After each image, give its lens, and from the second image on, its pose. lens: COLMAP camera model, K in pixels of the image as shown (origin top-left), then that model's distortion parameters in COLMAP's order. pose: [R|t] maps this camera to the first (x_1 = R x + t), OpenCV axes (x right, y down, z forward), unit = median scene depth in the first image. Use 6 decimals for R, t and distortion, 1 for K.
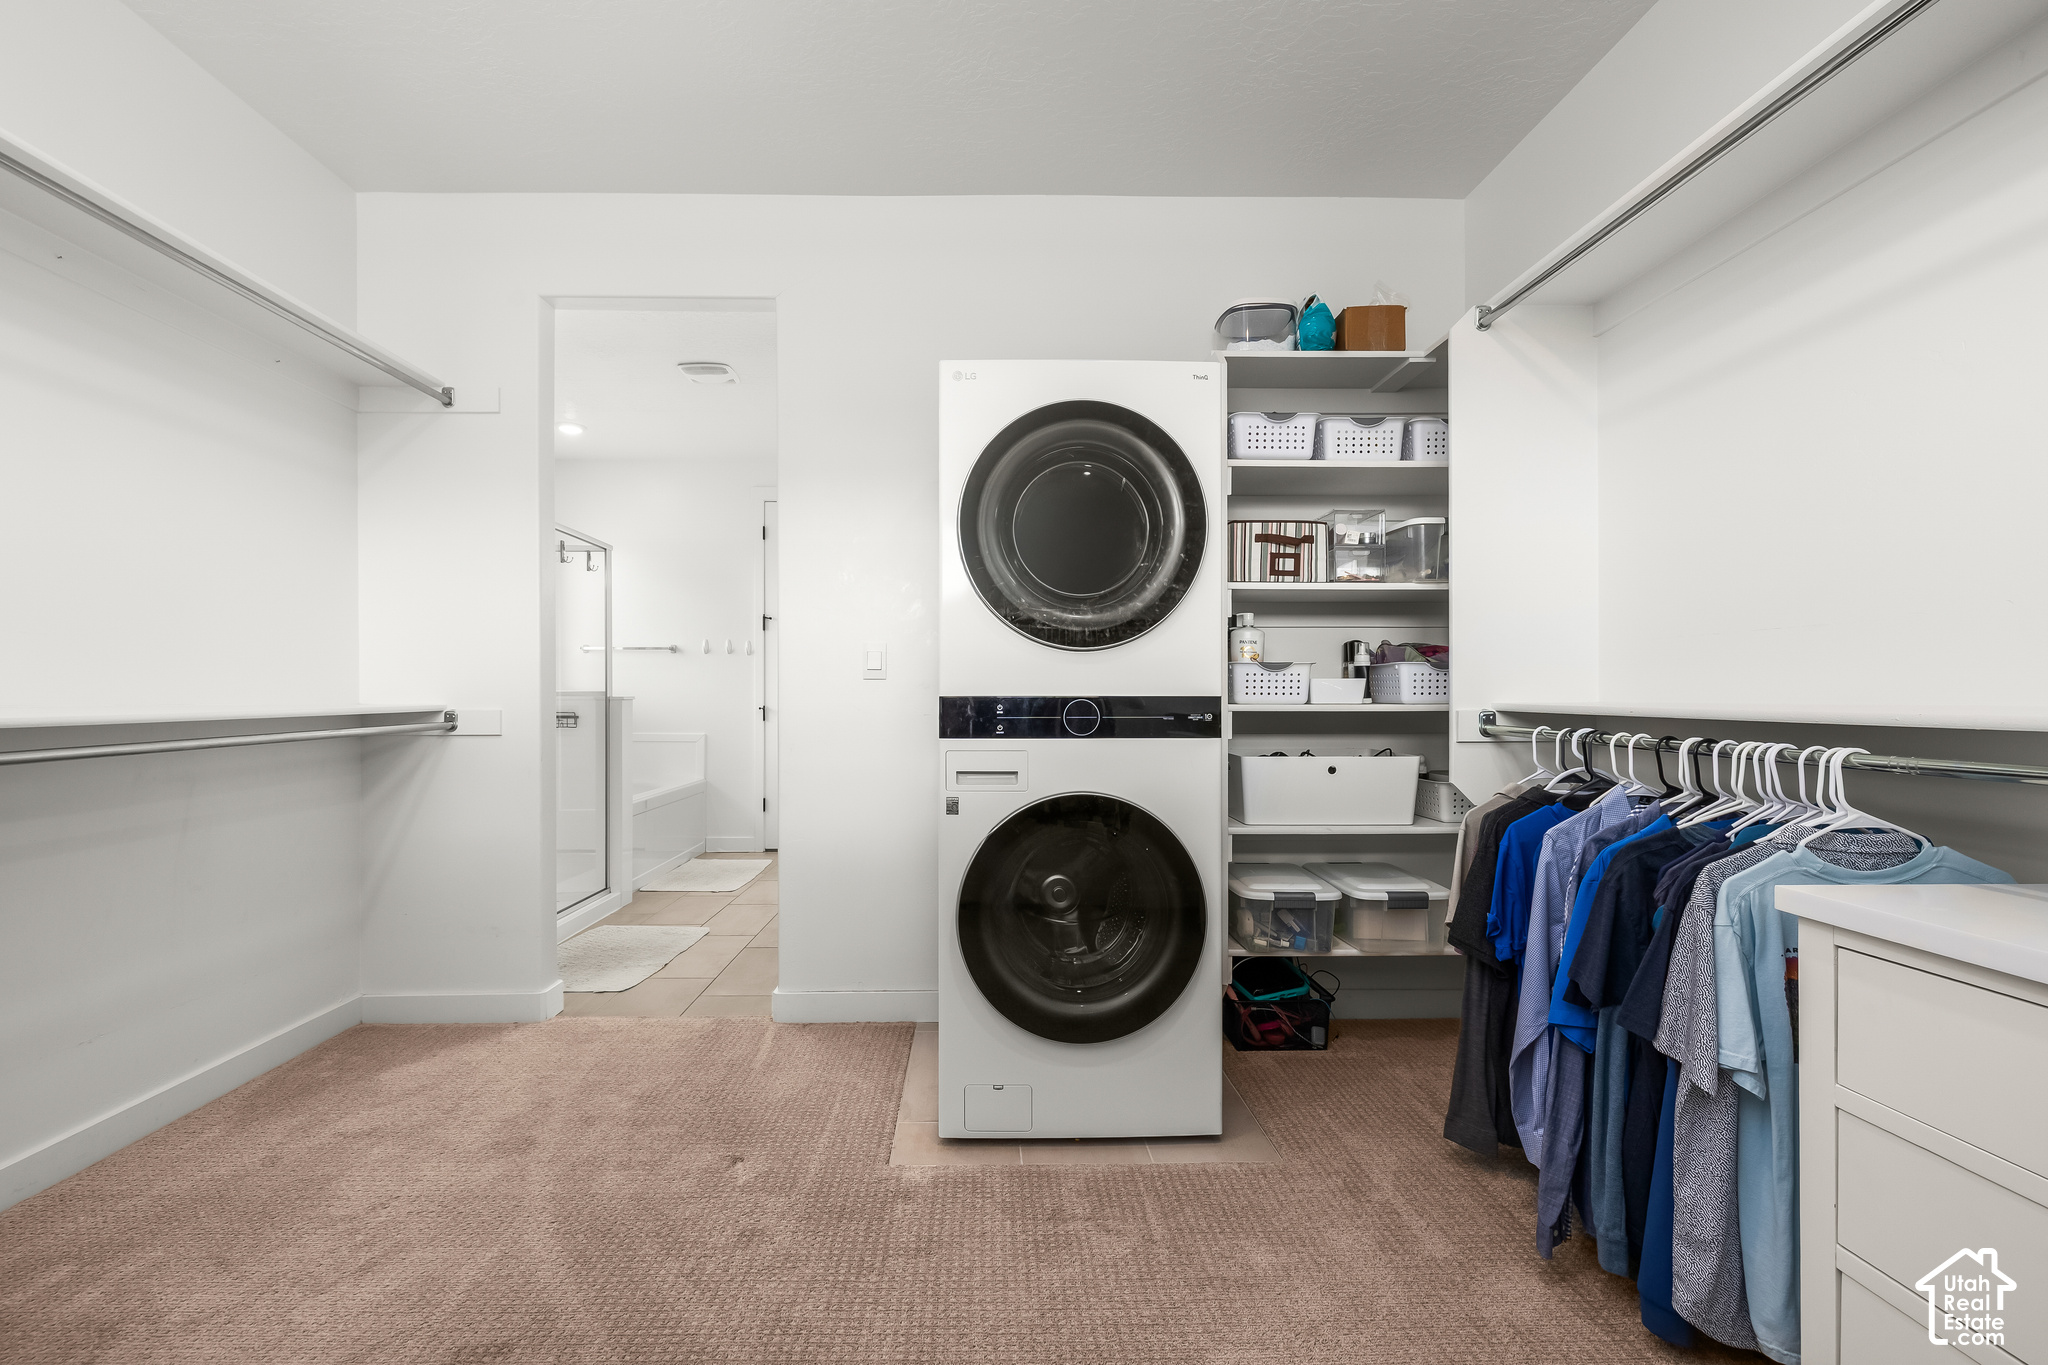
lens RADIAL K [[860.9, 0, 1012.1], [0, 860.9, 696.7], [0, 0, 1]] dist [0.002841, 0.000711]
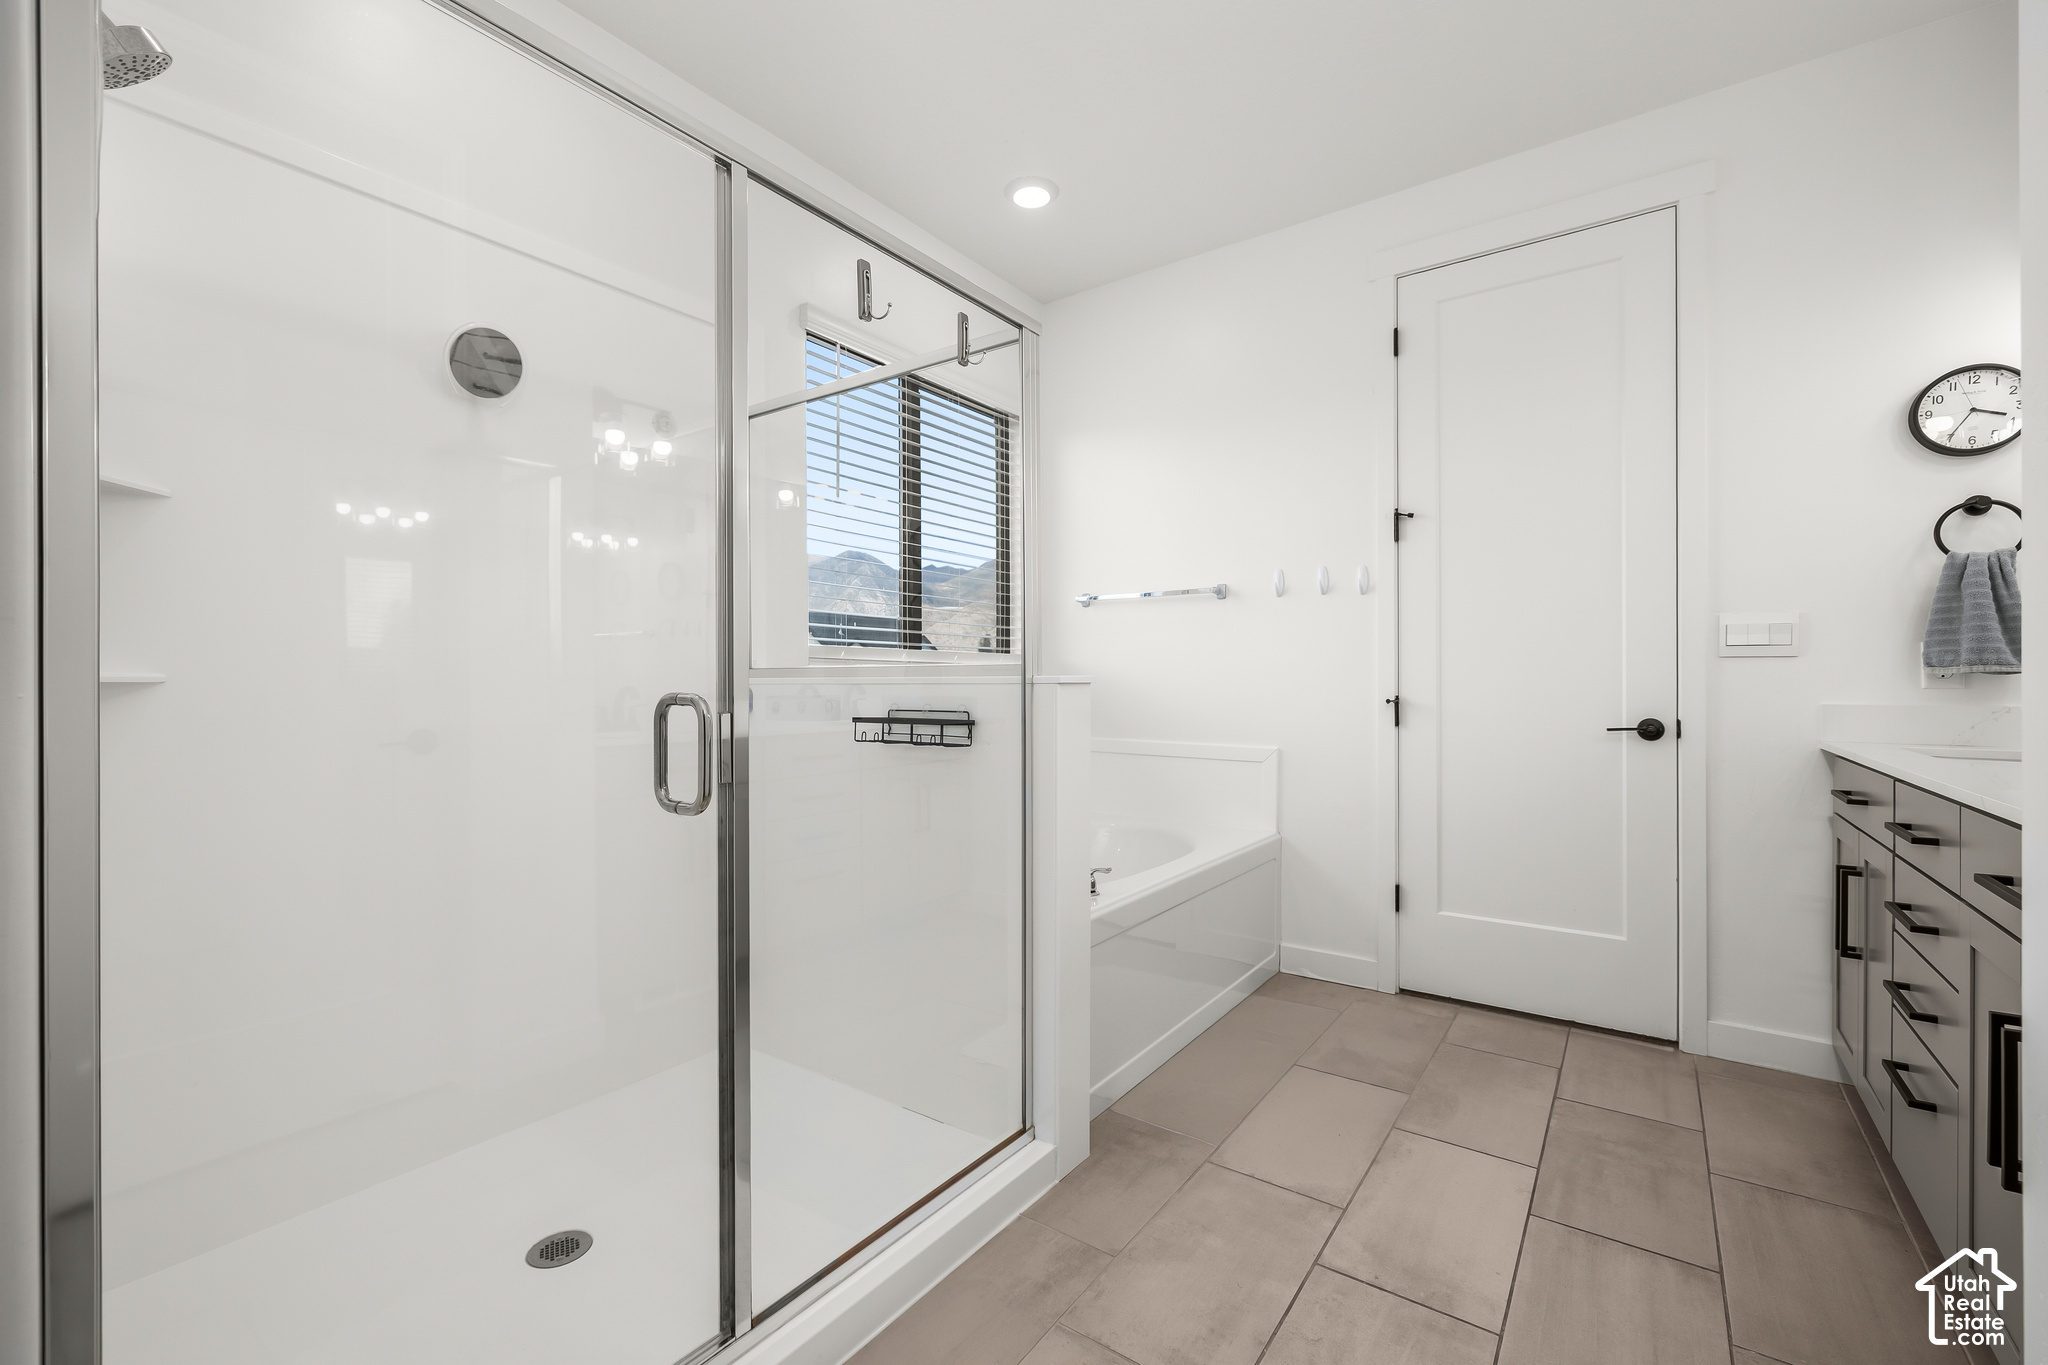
lens RADIAL K [[860.9, 0, 1013.1], [0, 860.9, 687.6], [0, 0, 1]] dist [0.002841, 0.000711]
pose [[0.779219, -0.000807, -0.626752, -0.153254], [0.003949, 0.999986, 0.003622, 0.002751], [0.626740, -0.005297, 0.779211, 0.489422]]
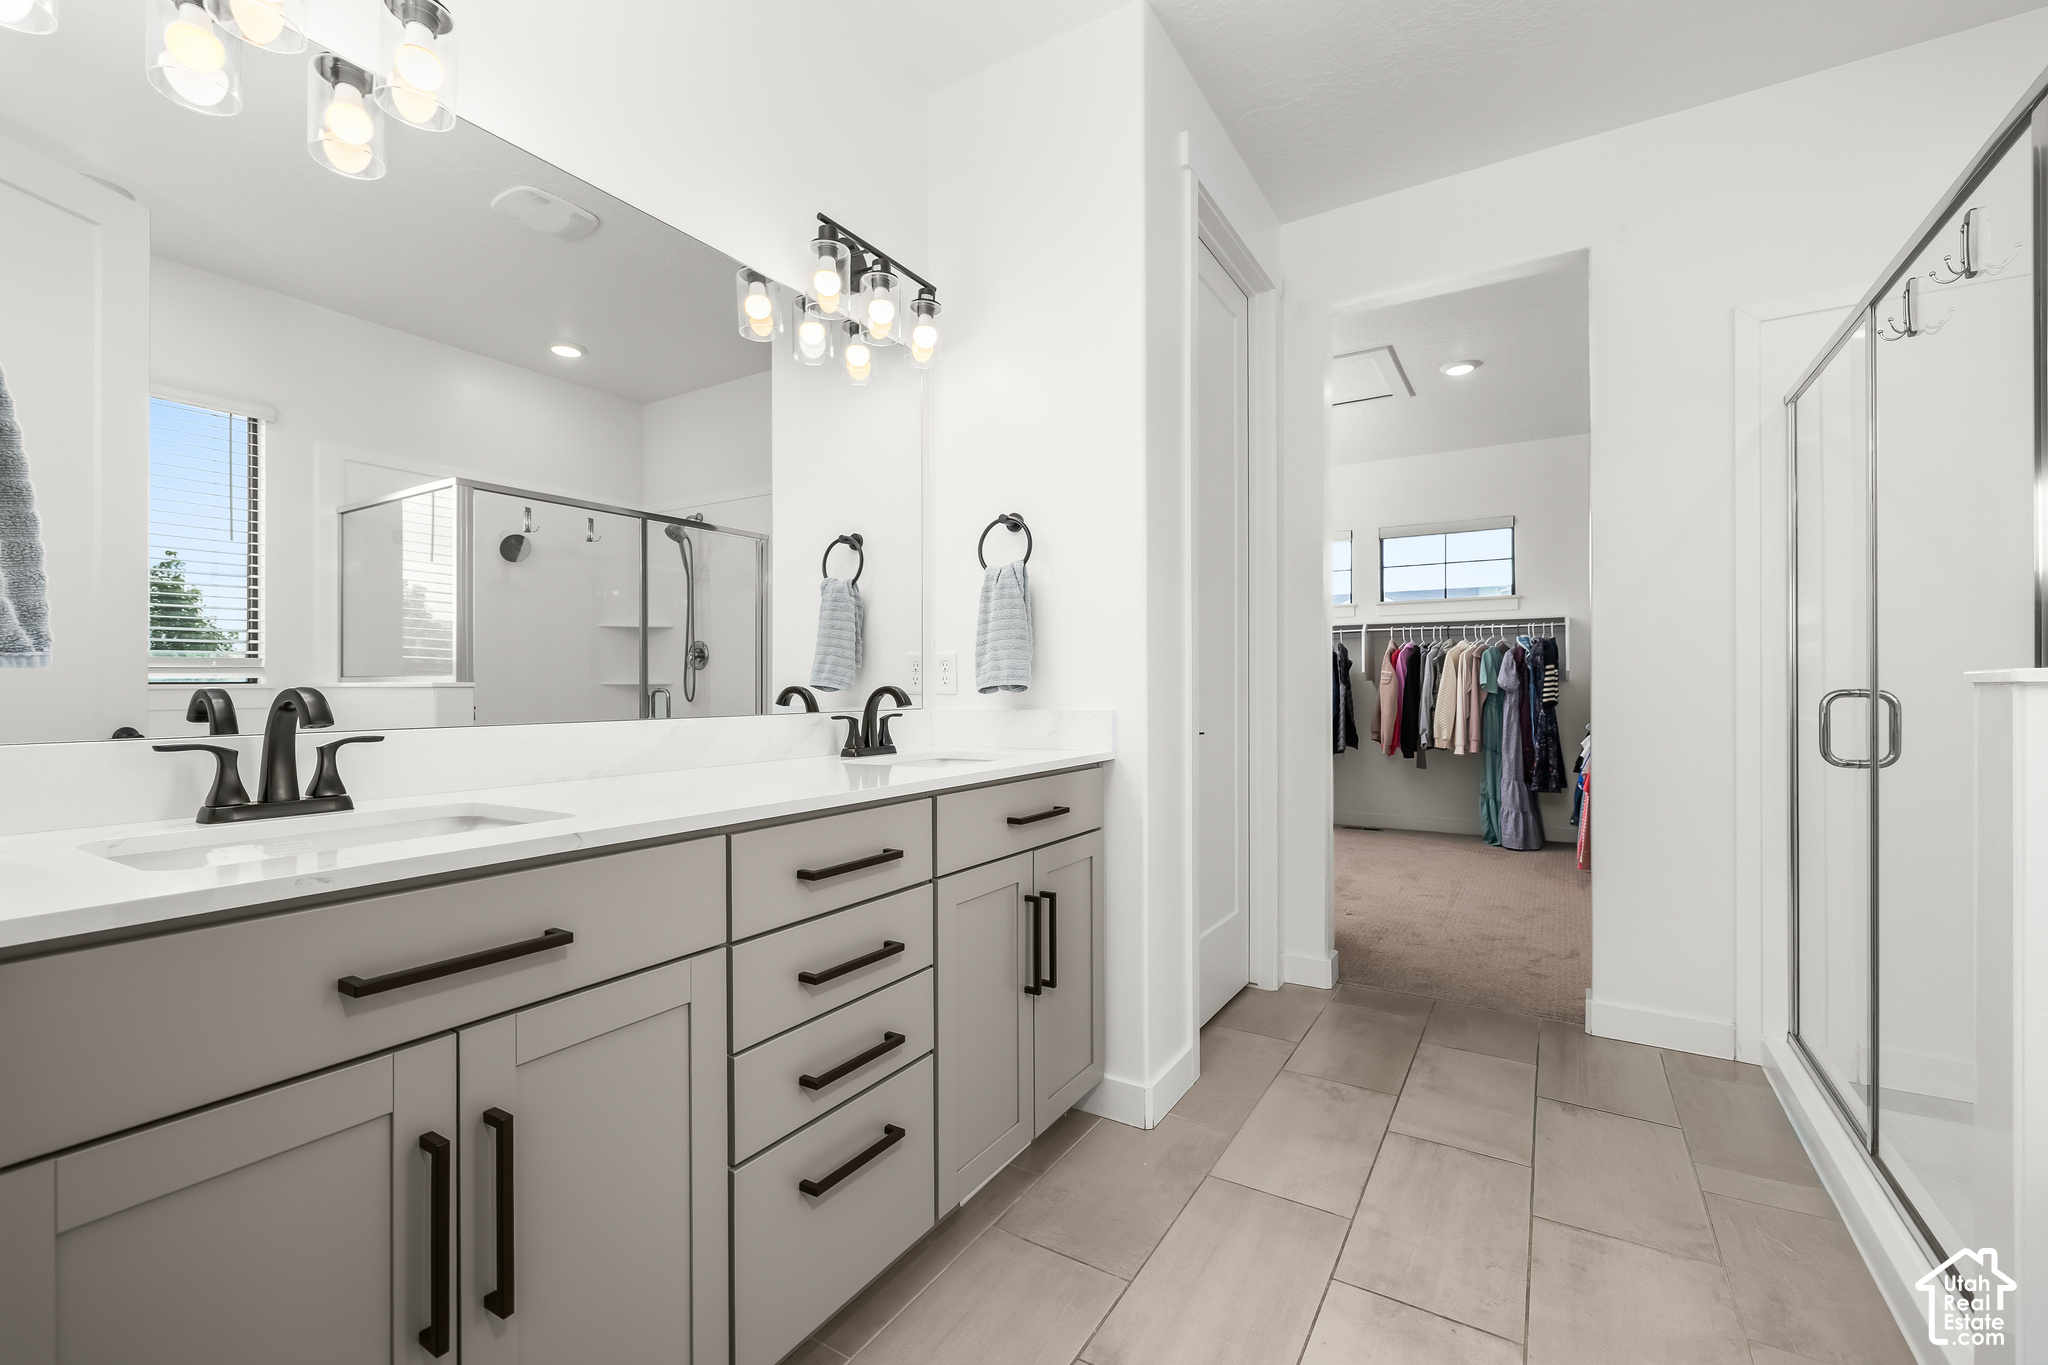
lens RADIAL K [[860.9, 0, 1027.0], [0, 860.9, 686.7], [0, 0, 1]] dist [0.002841, 0.000711]
pose [[-0.830264, -0.005992, 0.557338, -0.286630], [-0.006307, 0.999979, 0.001356, 0.006025], [-0.557334, -0.002389, -0.830285, 1.126564]]
